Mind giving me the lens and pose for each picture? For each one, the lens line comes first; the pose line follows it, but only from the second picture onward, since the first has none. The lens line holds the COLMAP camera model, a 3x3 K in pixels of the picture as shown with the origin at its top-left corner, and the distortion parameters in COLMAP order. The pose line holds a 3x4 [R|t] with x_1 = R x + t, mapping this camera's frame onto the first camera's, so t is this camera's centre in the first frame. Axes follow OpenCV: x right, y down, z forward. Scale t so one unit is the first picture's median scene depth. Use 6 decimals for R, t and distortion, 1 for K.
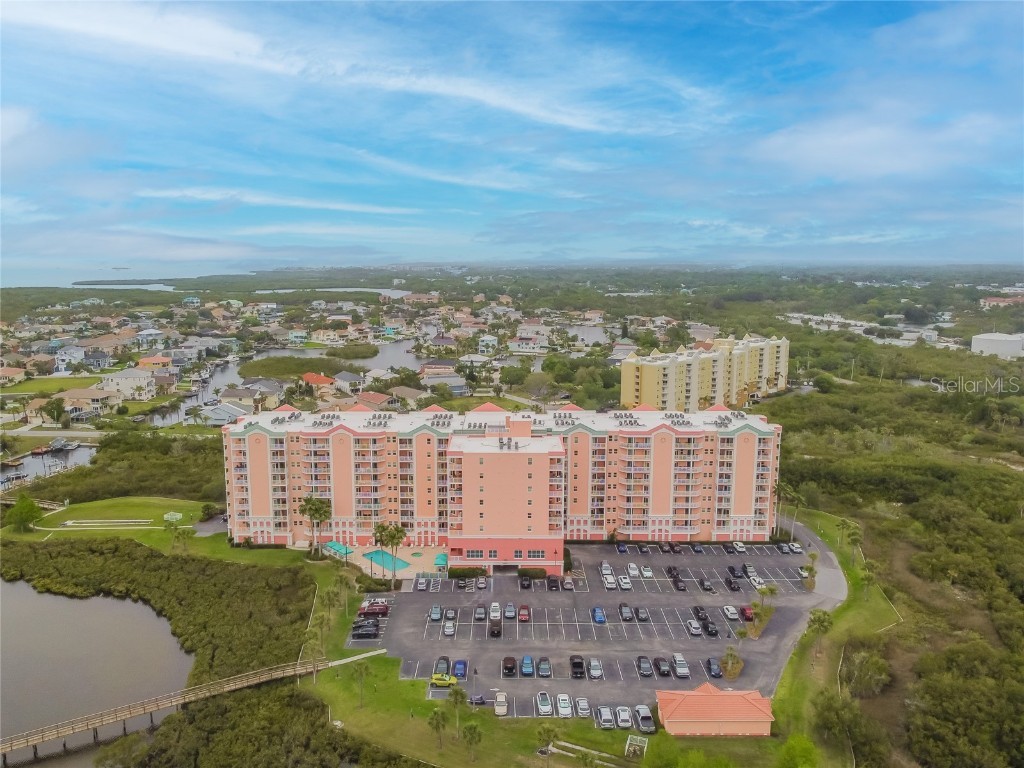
lens RADIAL K [[779.8, 0, 505.4], [0, 779.8, 391.9], [0, 0, 1]] dist [-0.006472, -0.000307]
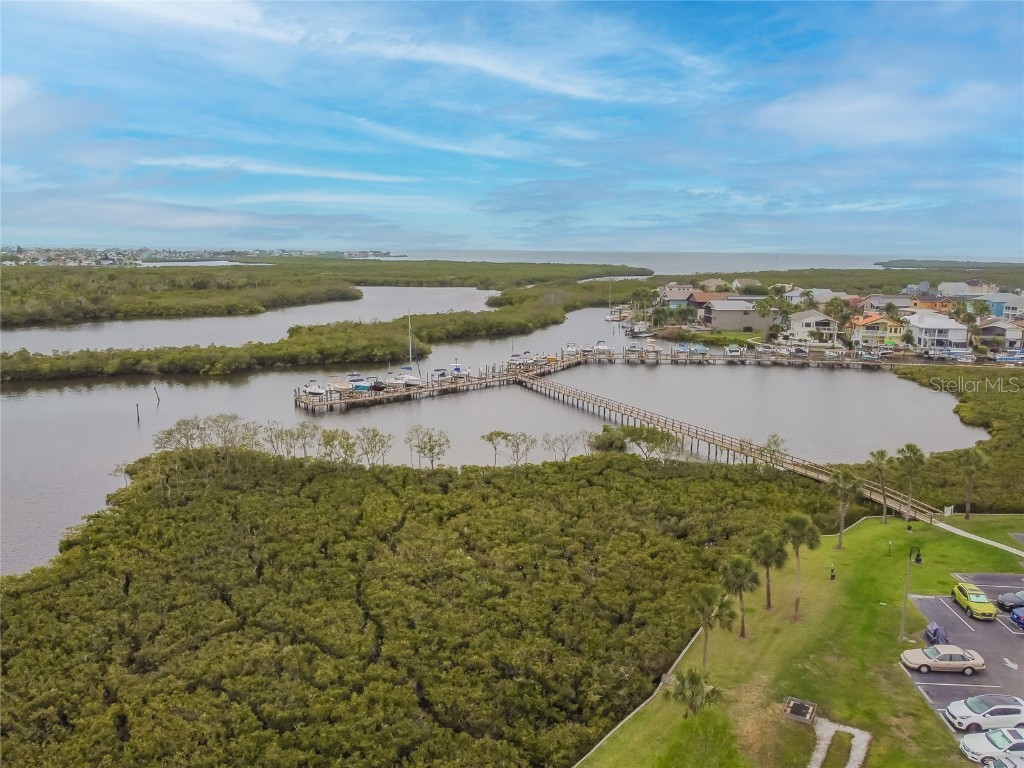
lens RADIAL K [[779.8, 0, 507.0], [0, 779.8, 382.8], [0, 0, 1]] dist [-0.006472, -0.000307]
pose [[-0.096961, 0.167548, -0.981084, 0.273645], [-0.182556, 0.966012, 0.183016, 0.139635], [0.978403, 0.196849, -0.063078, 0.492693]]
